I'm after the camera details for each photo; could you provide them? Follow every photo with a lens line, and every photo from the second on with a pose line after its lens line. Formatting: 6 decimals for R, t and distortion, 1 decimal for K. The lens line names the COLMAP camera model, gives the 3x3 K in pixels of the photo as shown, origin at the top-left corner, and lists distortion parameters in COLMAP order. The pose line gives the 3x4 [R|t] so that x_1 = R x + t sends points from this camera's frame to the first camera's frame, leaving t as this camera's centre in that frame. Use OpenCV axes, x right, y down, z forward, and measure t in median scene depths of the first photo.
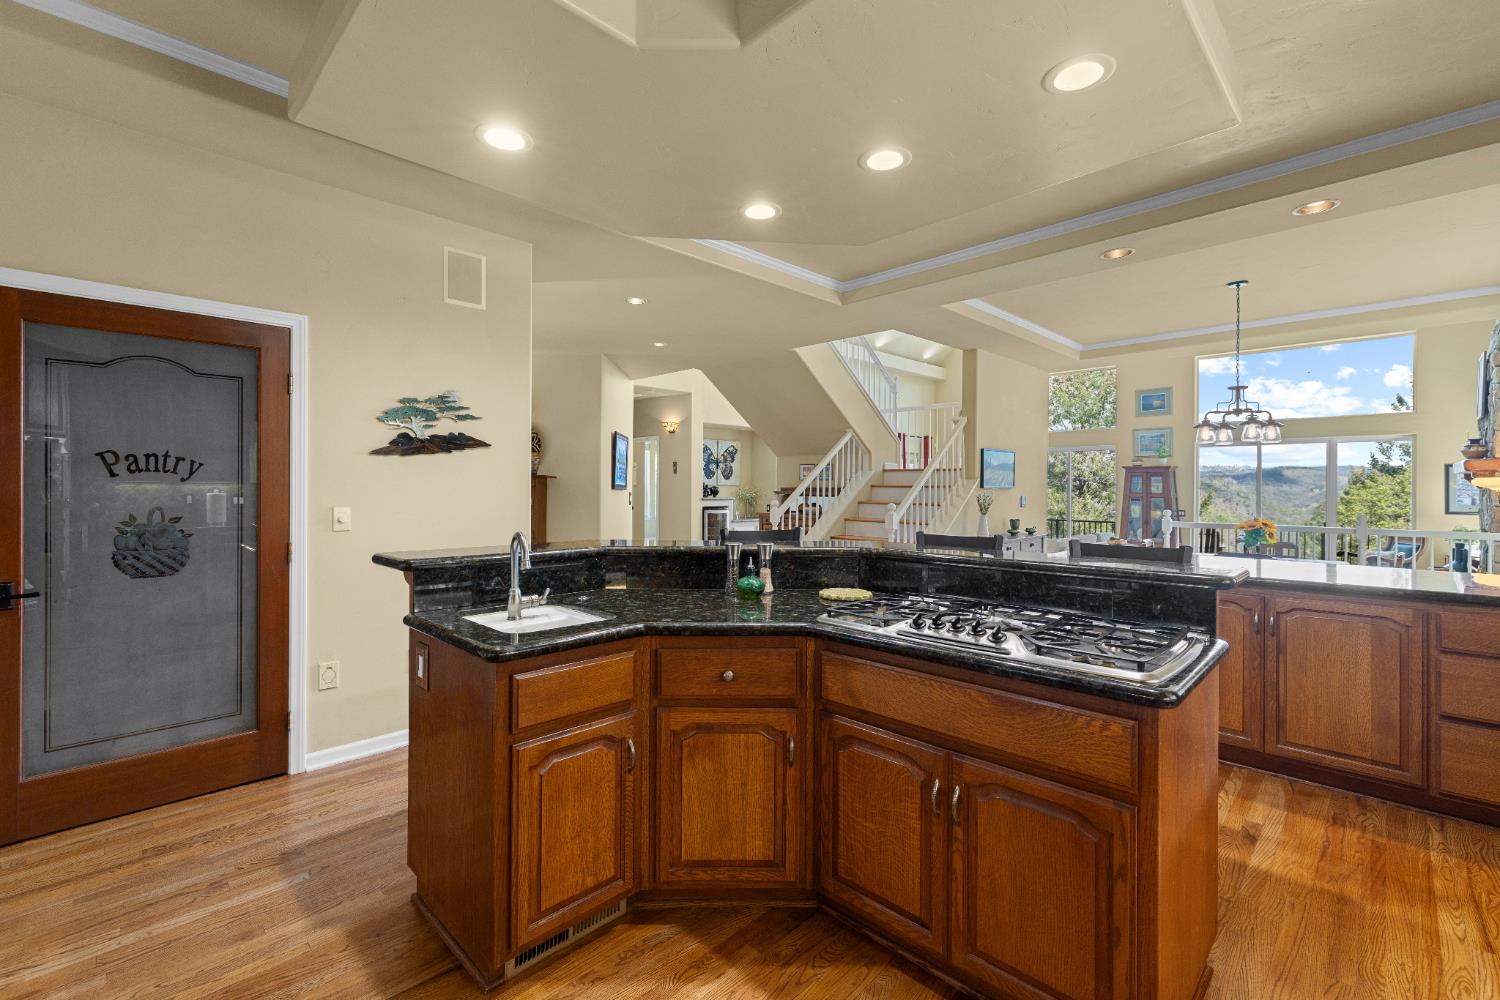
lens RADIAL K [[645.3, 0, 751.2], [0, 645.3, 484.7], [0, 0, 1]] dist [-0.001799, 0.001451]
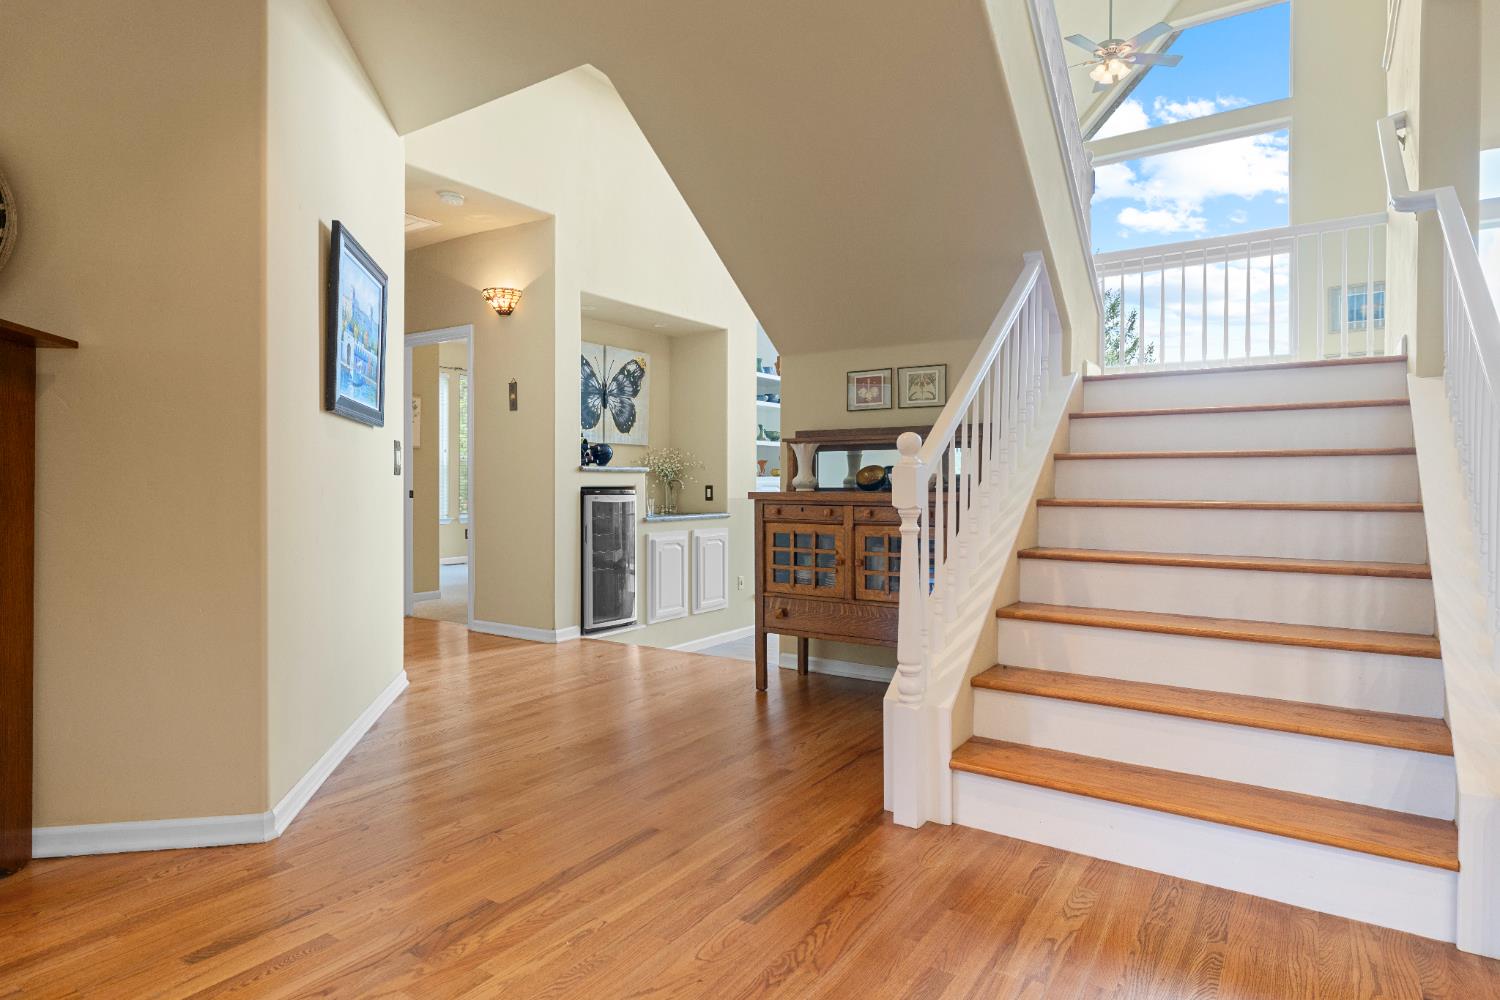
lens RADIAL K [[848.2, 0, 754.8], [0, 848.2, 489.2], [0, 0, 1]] dist [0.023930, 0.000954]
pose [[0.981695, -0.007638, 0.190304, -0.065402], [0.004929, 0.999880, 0.014704, 0.026249], [-0.190394, -0.013496, 0.981615, 0.394296]]
